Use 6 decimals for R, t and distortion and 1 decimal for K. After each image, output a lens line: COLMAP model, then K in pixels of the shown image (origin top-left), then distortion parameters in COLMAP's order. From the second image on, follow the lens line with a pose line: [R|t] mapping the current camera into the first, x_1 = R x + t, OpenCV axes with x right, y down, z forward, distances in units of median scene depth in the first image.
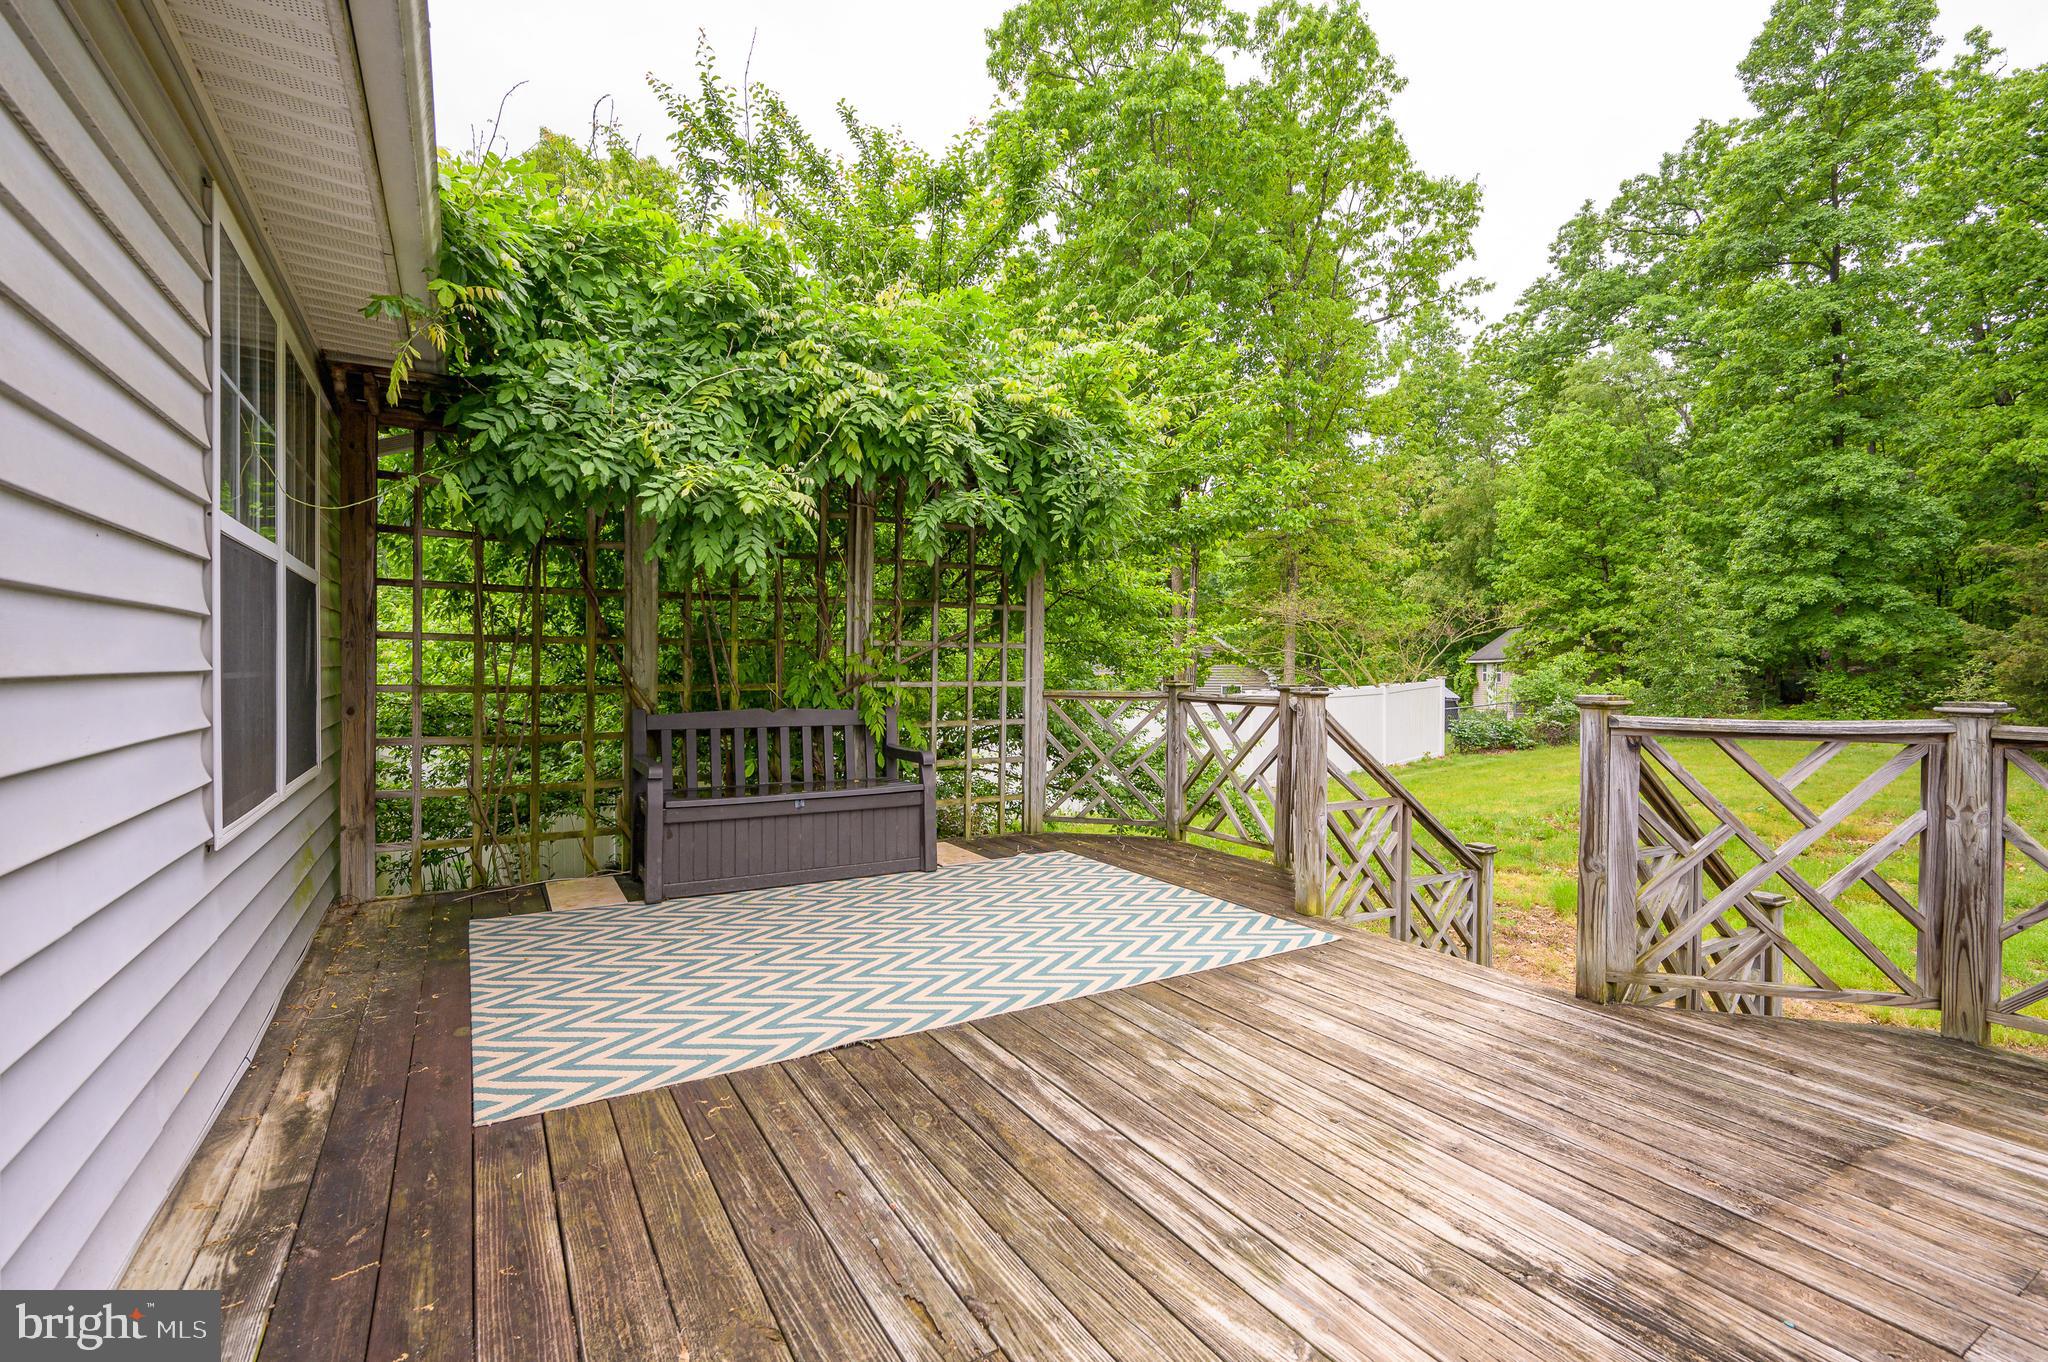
lens RADIAL K [[929.0, 0, 1033.2], [0, 929.0, 677.4], [0, 0, 1]] dist [-0.009146, 0.000991]
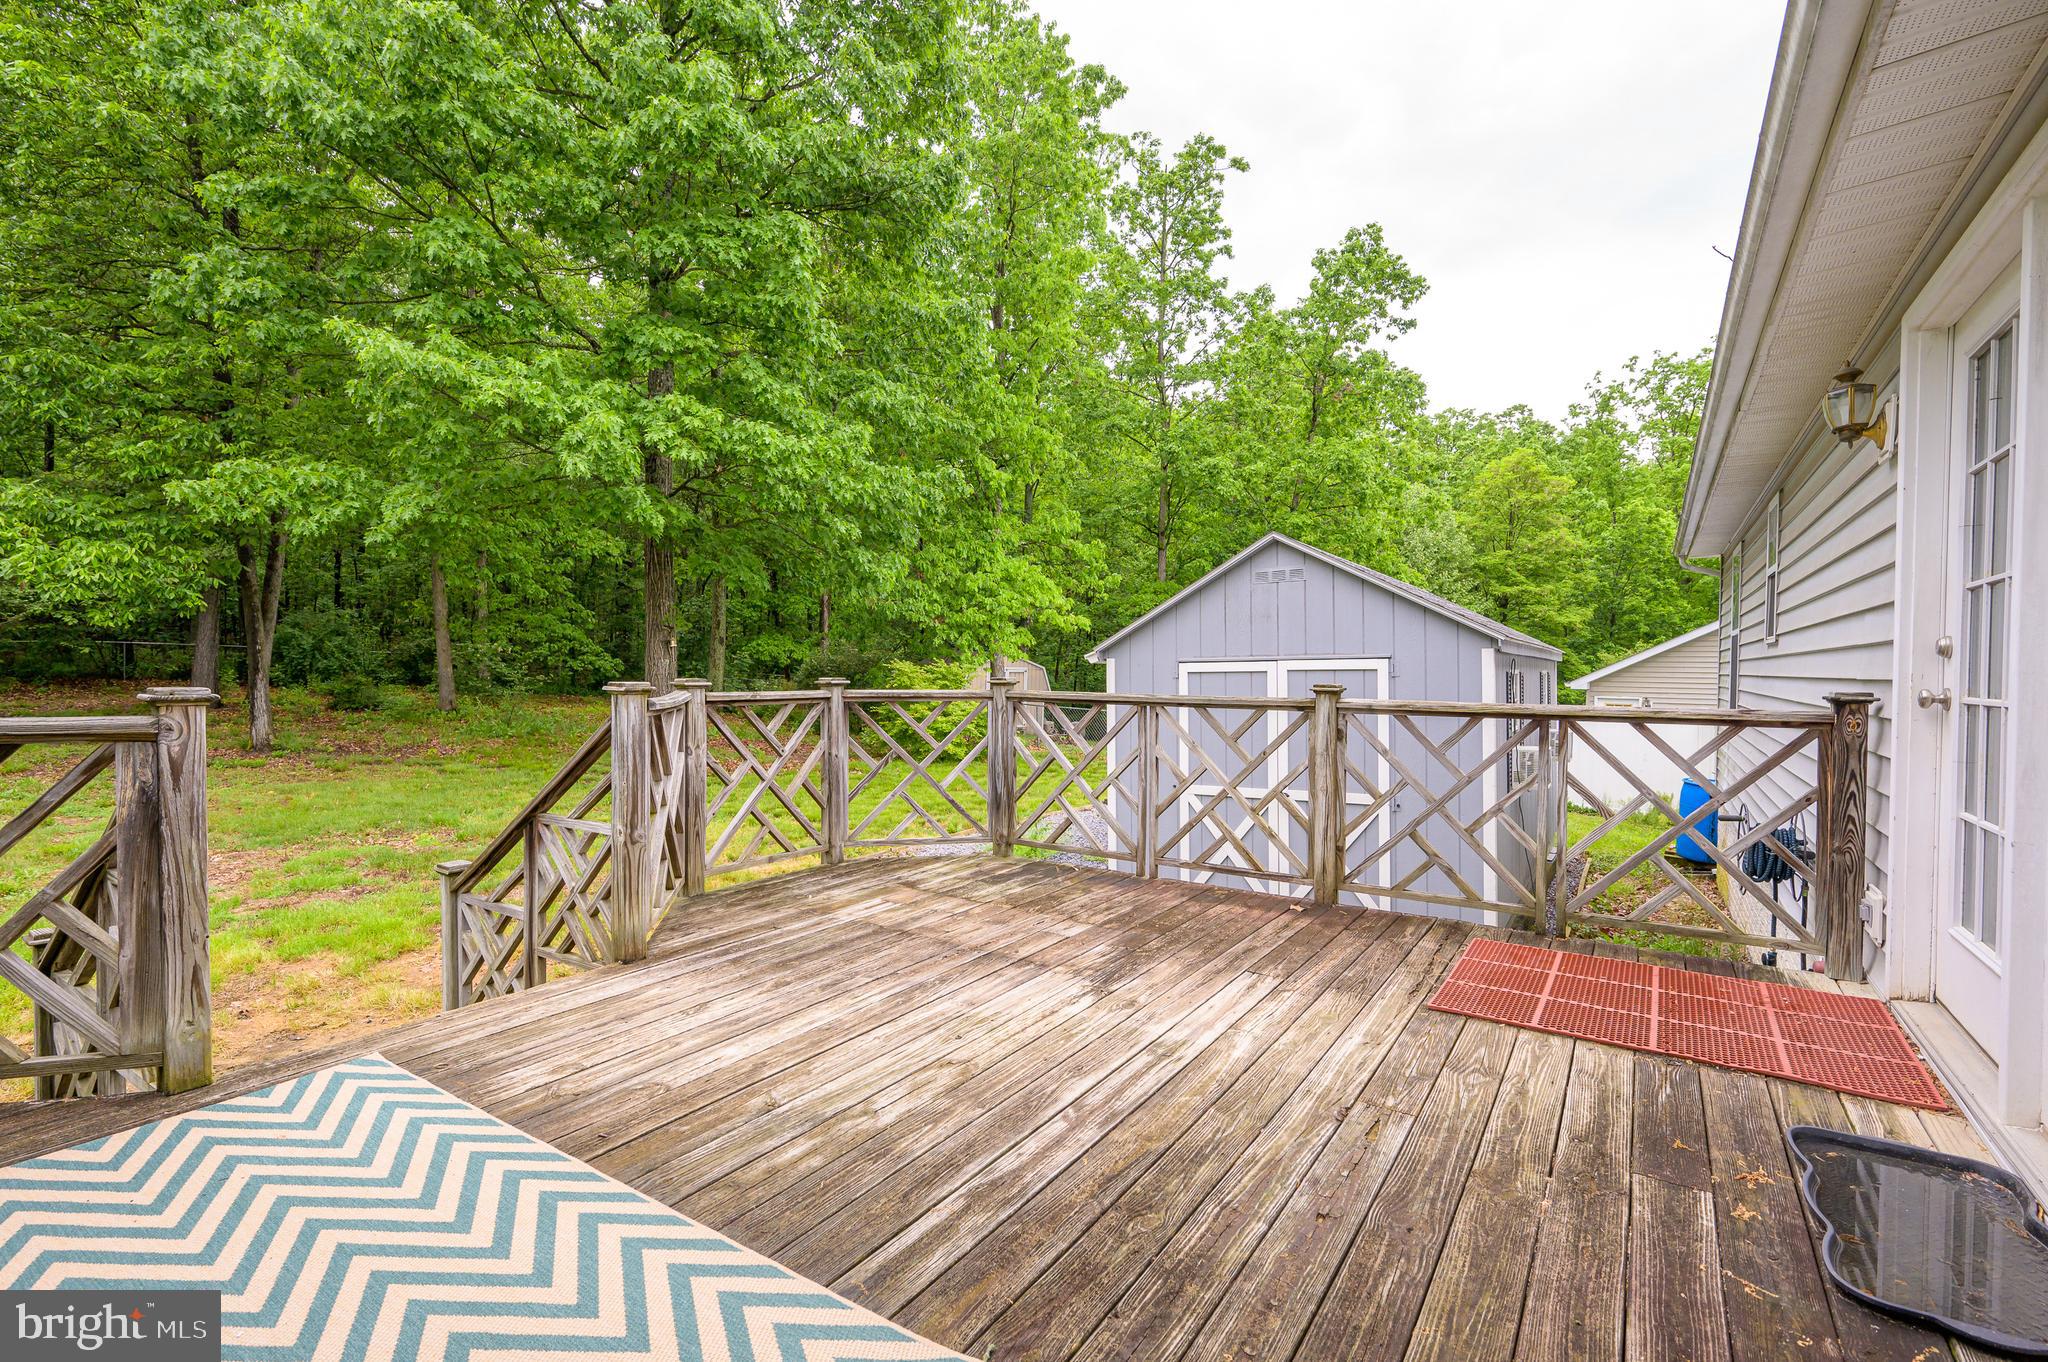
lens RADIAL K [[929.0, 0, 1031.6], [0, 929.0, 681.1], [0, 0, 1]] dist [-0.009146, 0.000991]
pose [[-0.424249, -0.028591, 0.905094, -0.743673], [0.001803, 0.999473, 0.032417, -0.019991], [-0.905544, 0.015385, -0.423973, 1.334013]]
